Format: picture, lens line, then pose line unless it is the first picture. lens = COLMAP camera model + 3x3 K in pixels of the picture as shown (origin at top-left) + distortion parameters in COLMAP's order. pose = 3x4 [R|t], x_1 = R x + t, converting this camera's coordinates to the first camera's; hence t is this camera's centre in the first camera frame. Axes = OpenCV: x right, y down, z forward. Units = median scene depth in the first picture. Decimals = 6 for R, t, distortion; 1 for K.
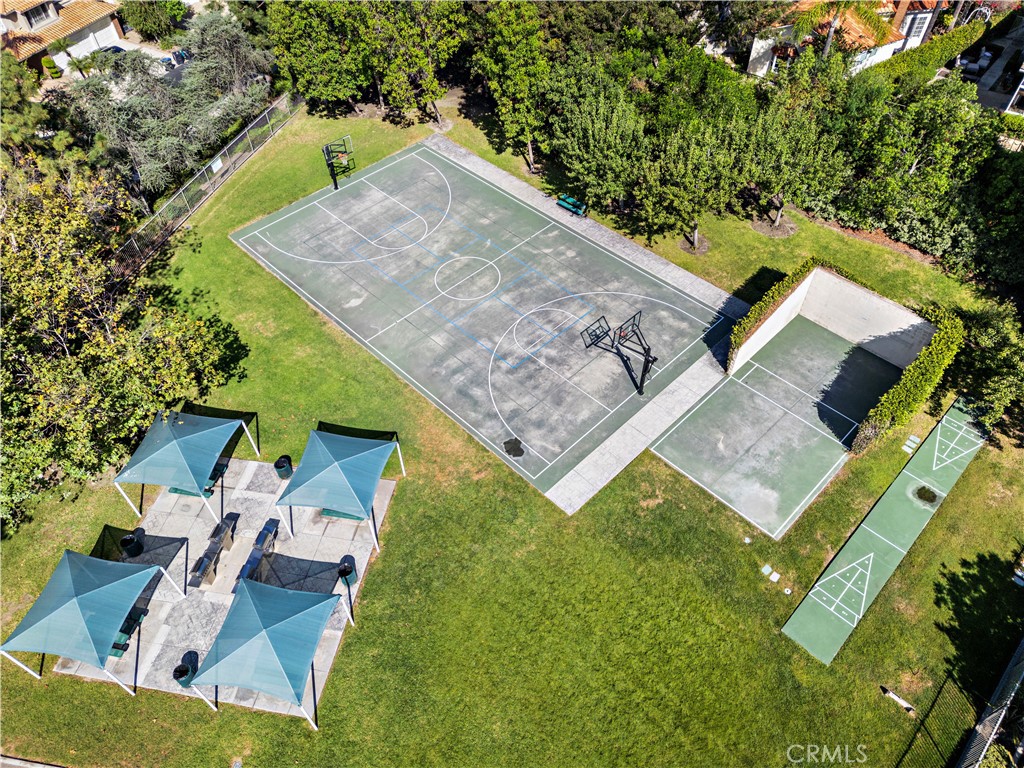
lens RADIAL K [[721.9, 0, 513.9], [0, 721.9, 382.6], [0, 0, 1]] dist [0.051788, -0.035991]
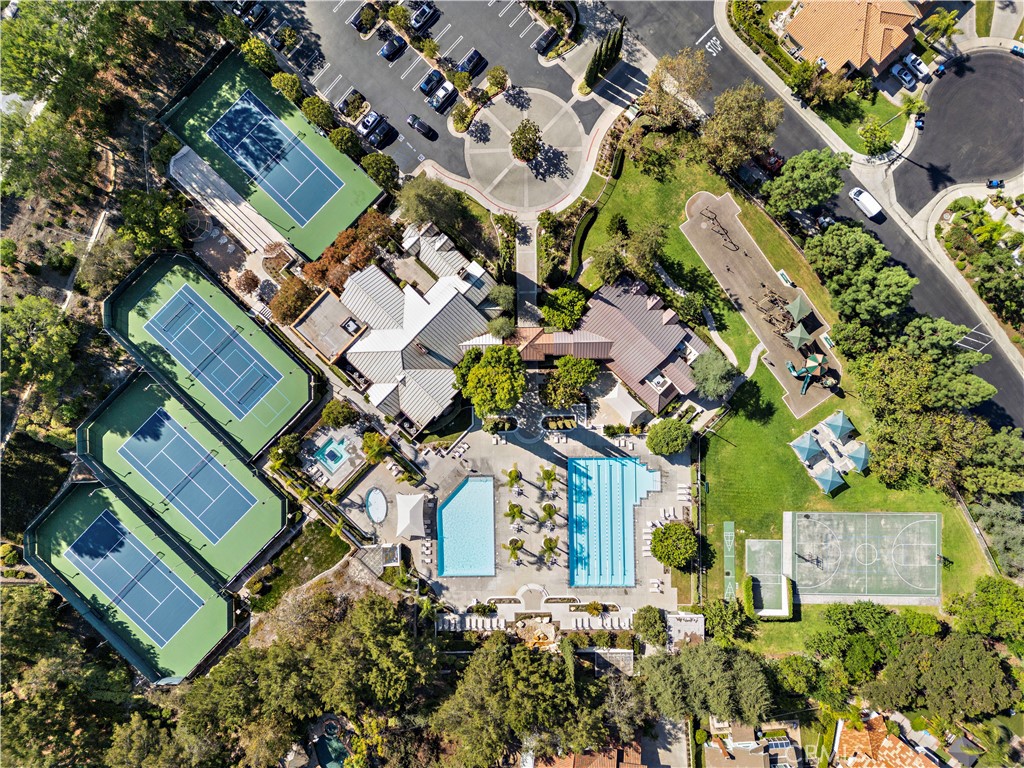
lens RADIAL K [[721.9, 0, 515.0], [0, 721.9, 388.0], [0, 0, 1]] dist [0.051788, -0.035991]
pose [[-0.705492, 0.708116, 0.029207, 0.534012], [-0.513453, -0.539088, 0.667645, -1.423075], [0.488515, 0.456021, 0.743907, -3.187349]]
